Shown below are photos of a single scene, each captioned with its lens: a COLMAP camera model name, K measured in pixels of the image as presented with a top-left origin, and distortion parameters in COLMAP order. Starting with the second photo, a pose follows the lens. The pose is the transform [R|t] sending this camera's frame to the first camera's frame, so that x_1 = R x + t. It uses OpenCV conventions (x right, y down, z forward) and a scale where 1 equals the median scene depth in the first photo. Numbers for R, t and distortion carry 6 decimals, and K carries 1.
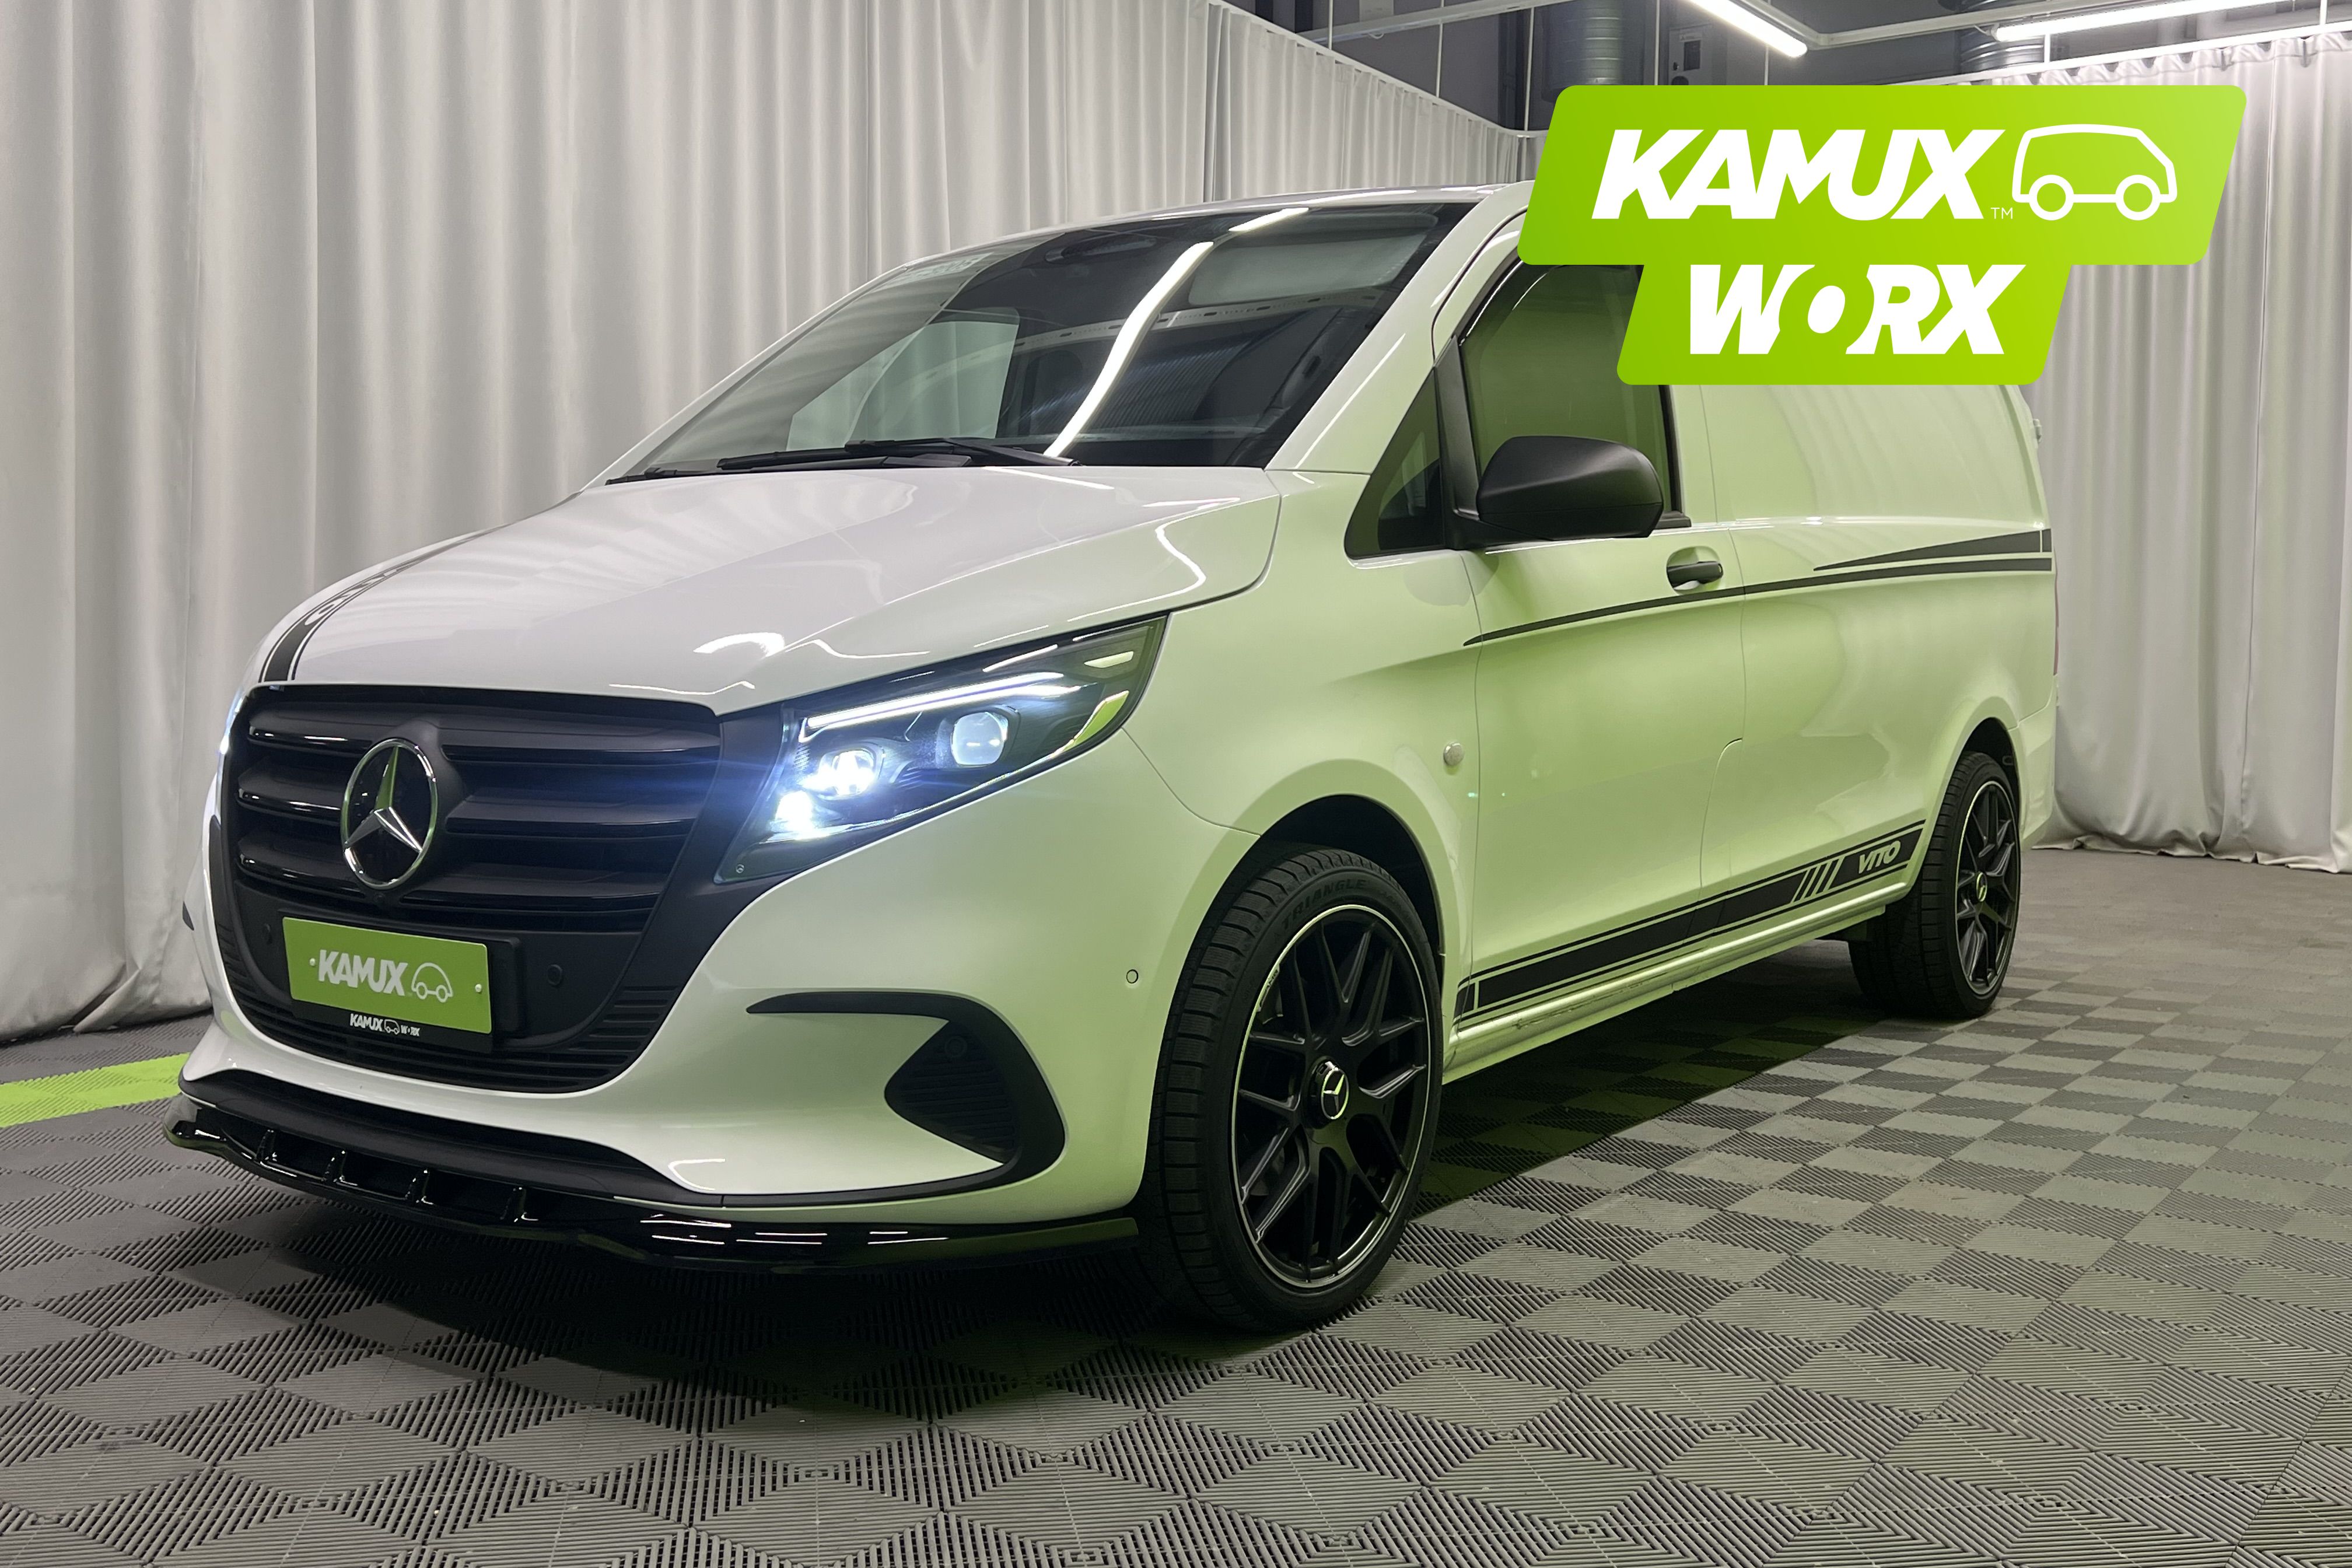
lens RADIAL K [[2302.0, 0, 1176.0], [0, 2302.0, 784.0], [0, 0, 1]] dist [0.054719, 0.004428]
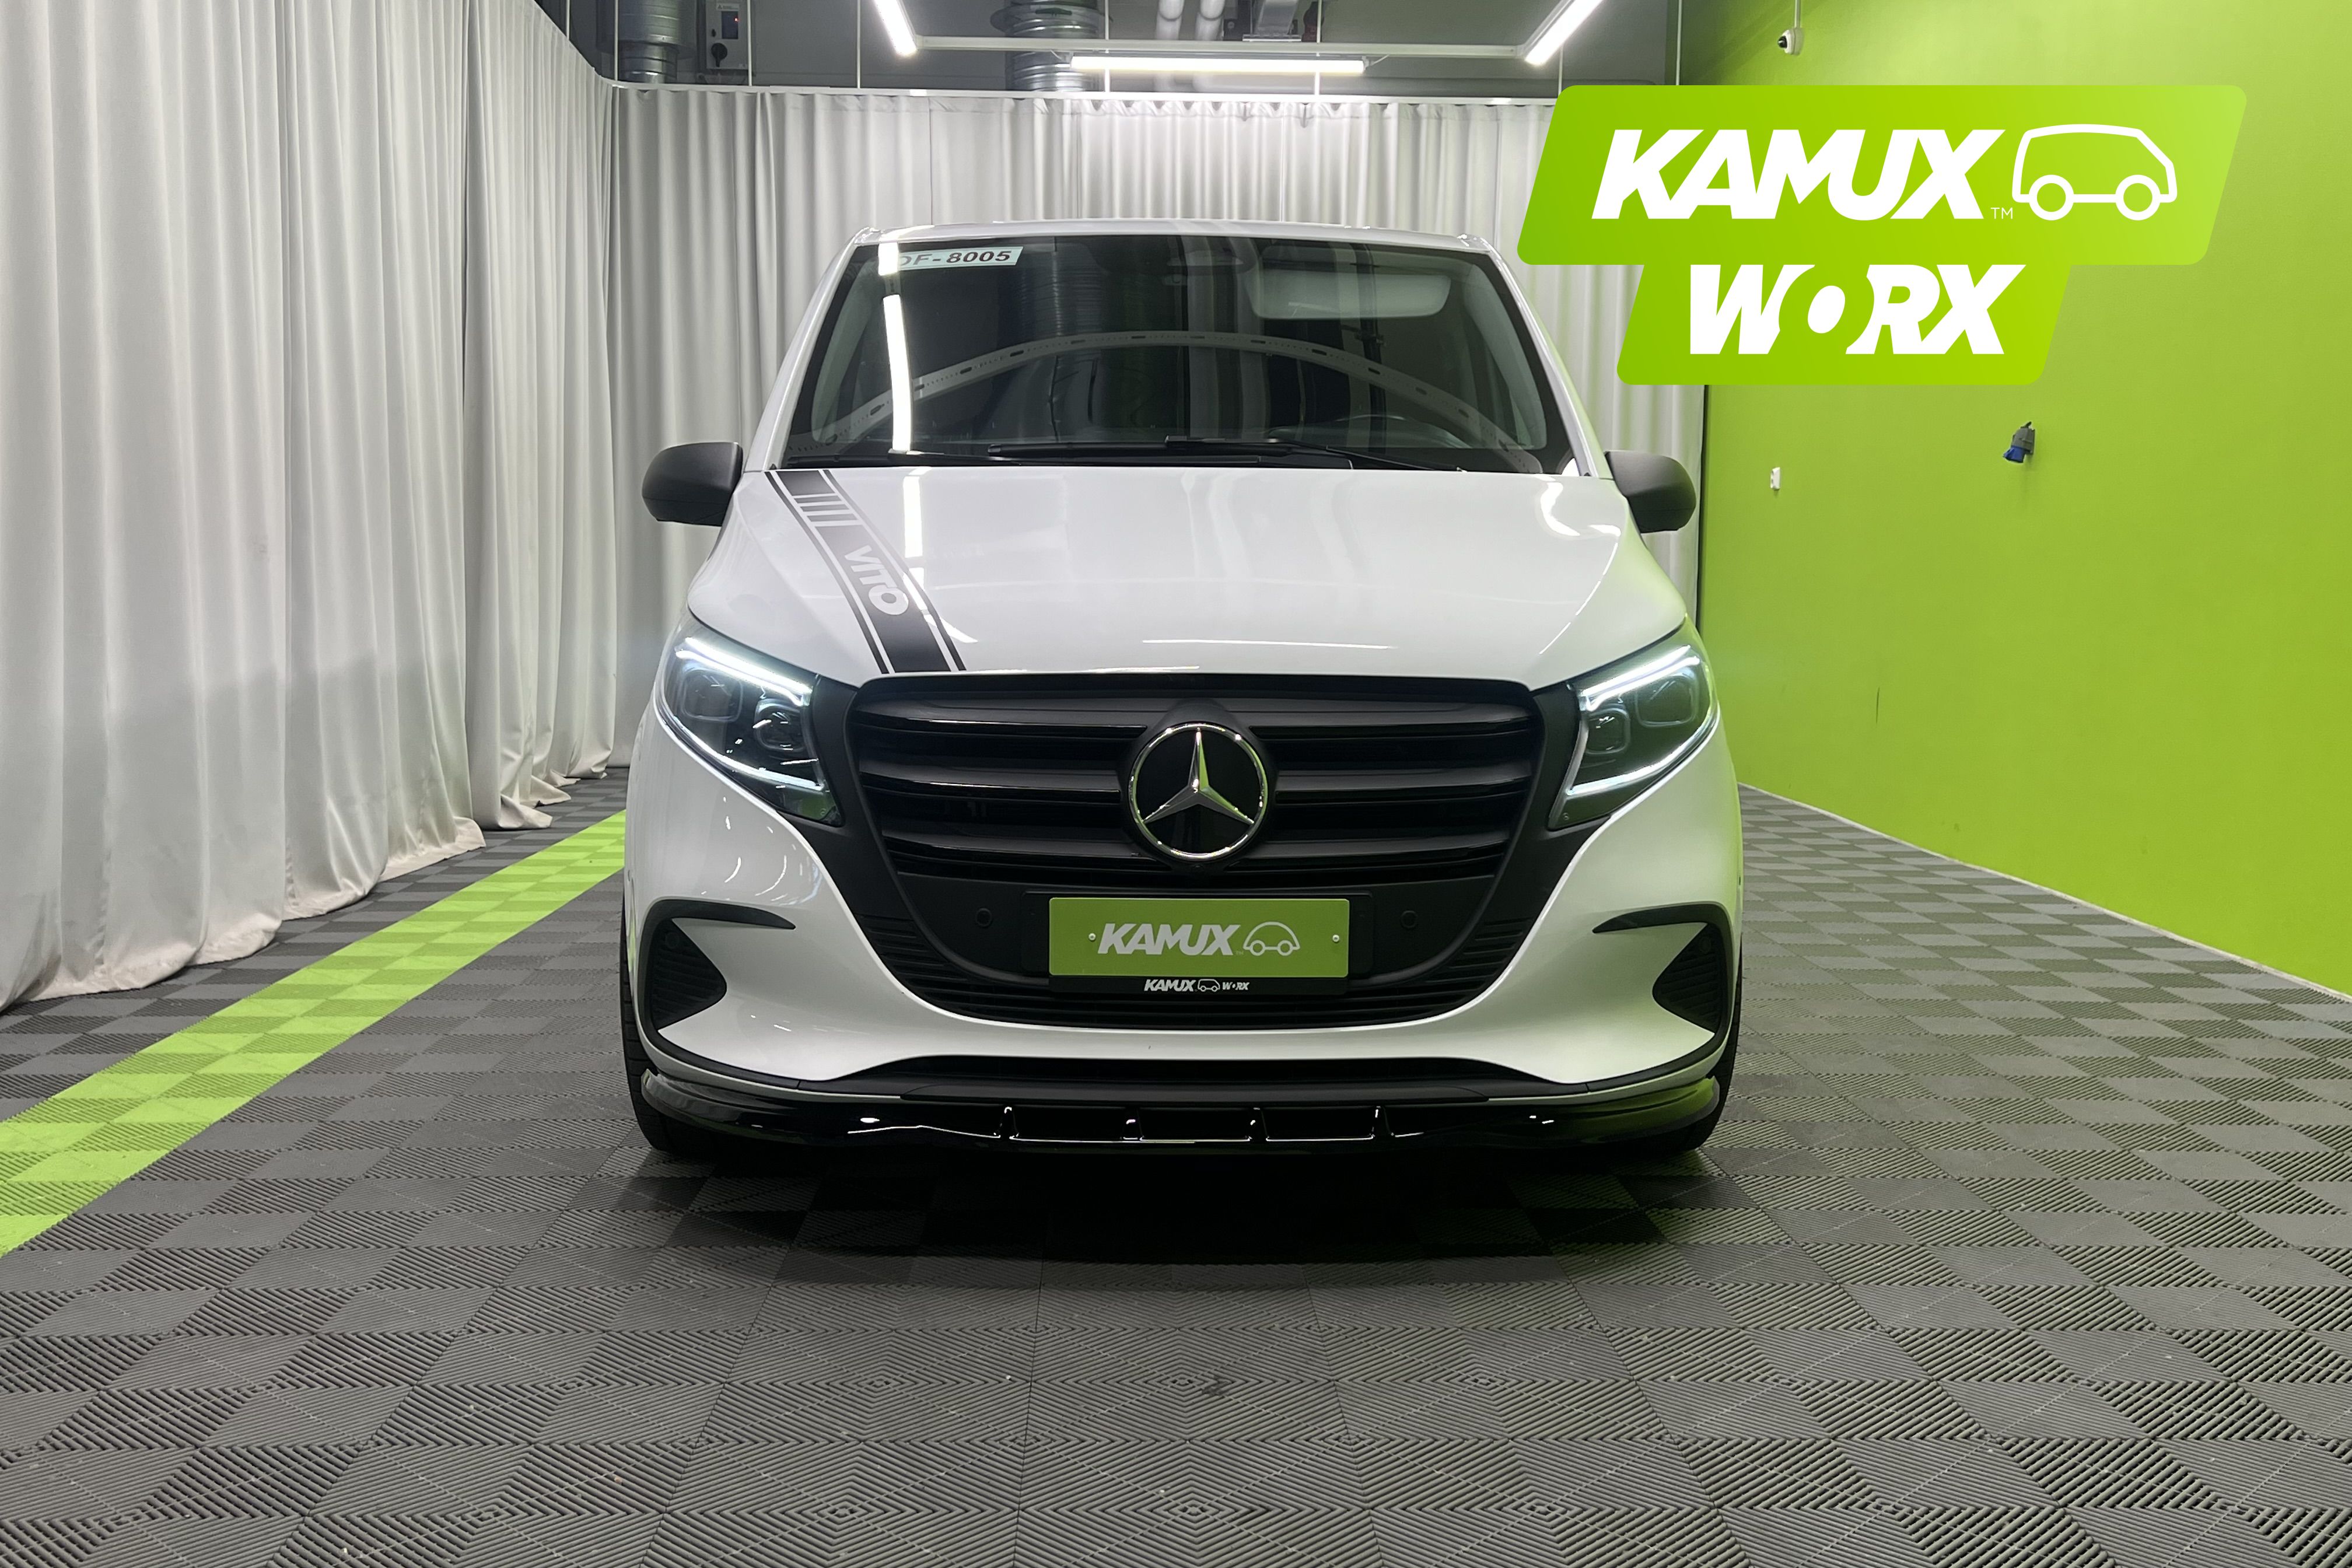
lens RADIAL K [[2265.6, 0, 1176.0], [0, 2265.6, 784.0], [0, 0, 1]] dist [0.049902, -0.002008]
pose [[0.811396, -0.060414, 0.581367, -0.977137], [0.041756, 0.998094, 0.045441, -0.040135], [-0.583004, -0.012595, 0.812372, 0.140249]]
